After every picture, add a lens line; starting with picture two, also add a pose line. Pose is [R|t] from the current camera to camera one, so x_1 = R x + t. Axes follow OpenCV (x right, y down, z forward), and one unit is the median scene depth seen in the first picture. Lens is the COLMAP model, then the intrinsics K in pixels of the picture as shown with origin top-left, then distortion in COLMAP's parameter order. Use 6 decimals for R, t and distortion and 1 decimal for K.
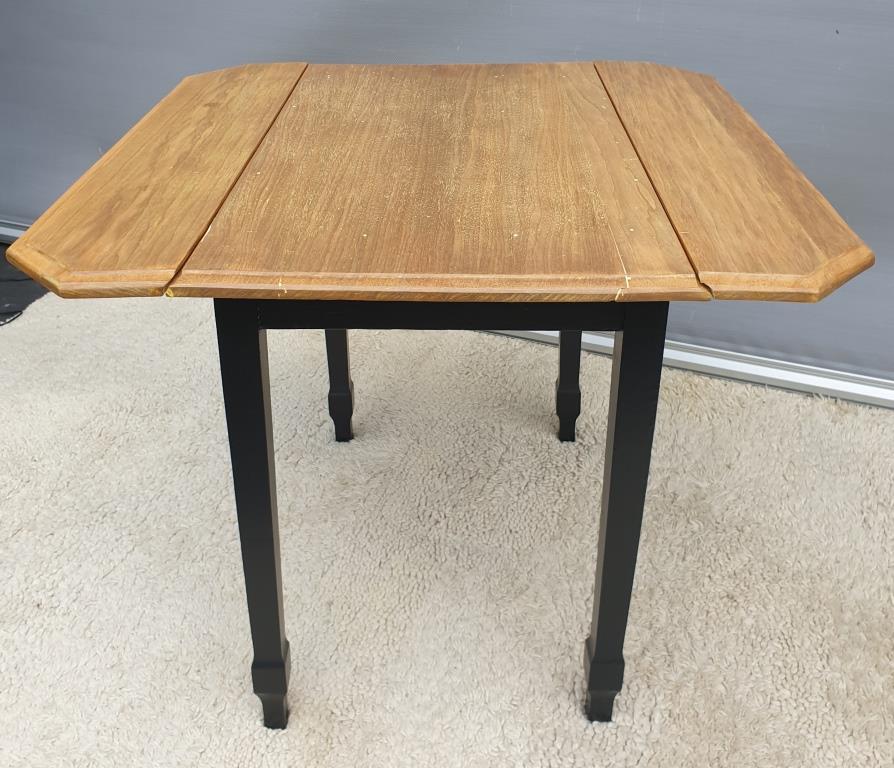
lens RADIAL K [[928.3, 0, 441.8], [0, 928.3, 288.2], [0, 0, 1]] dist [0.164464, -0.488739]
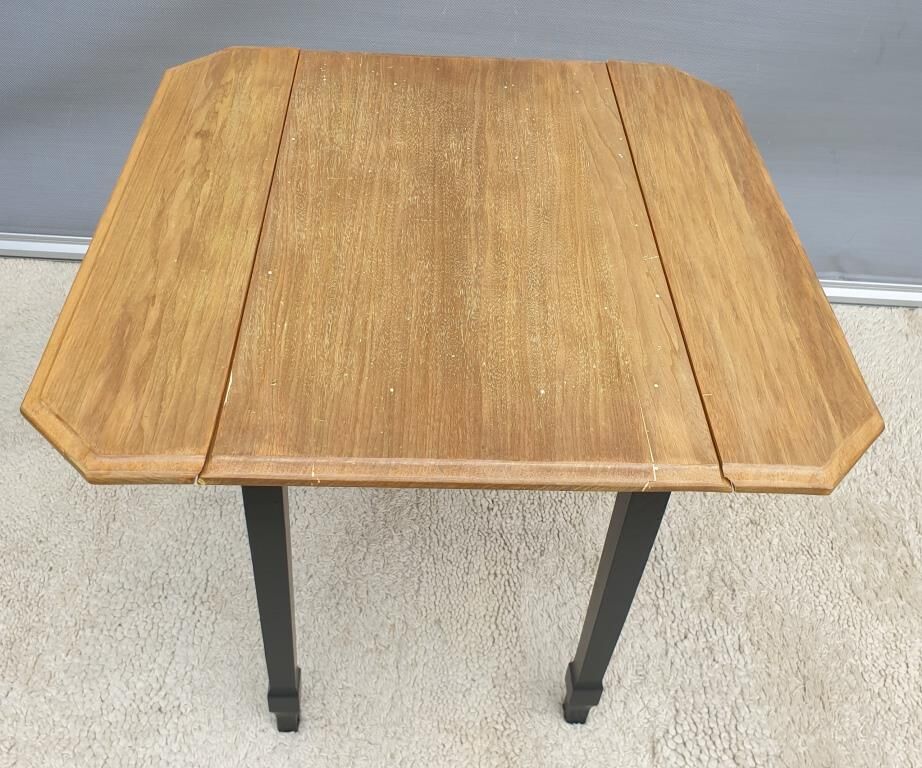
lens RADIAL K [[918.7, 0, 461.7], [0, 918.7, 339.3], [0, 0, 1]] dist [0.134736, -0.382768]
pose [[0.996814, 0.017598, 0.077795, -0.075493], [-0.038327, 0.961051, 0.273699, -0.334789], [-0.069949, -0.275809, 0.958664, 0.064395]]
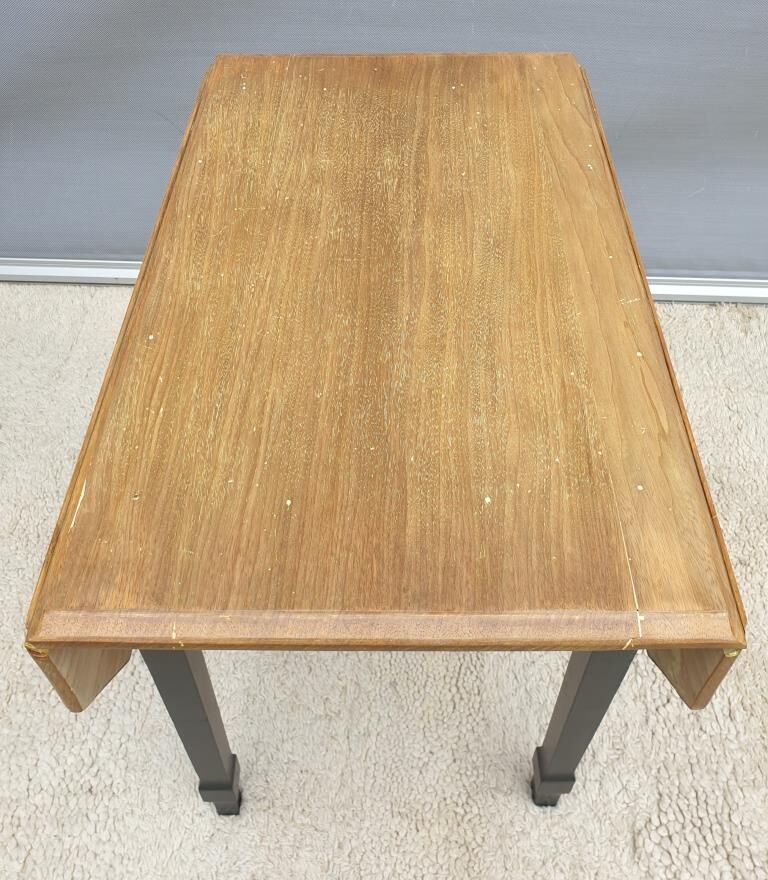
lens RADIAL K [[832.0, 0, 392.6], [0, 832.0, 364.0], [0, 0, 1]] dist [0.005826, -0.005452]
pose [[0.999931, -0.006910, 0.009474, -0.003367], [0.003352, 0.942654, 0.333755, -0.342694], [-0.011237, -0.333700, 0.942612, 0.353387]]
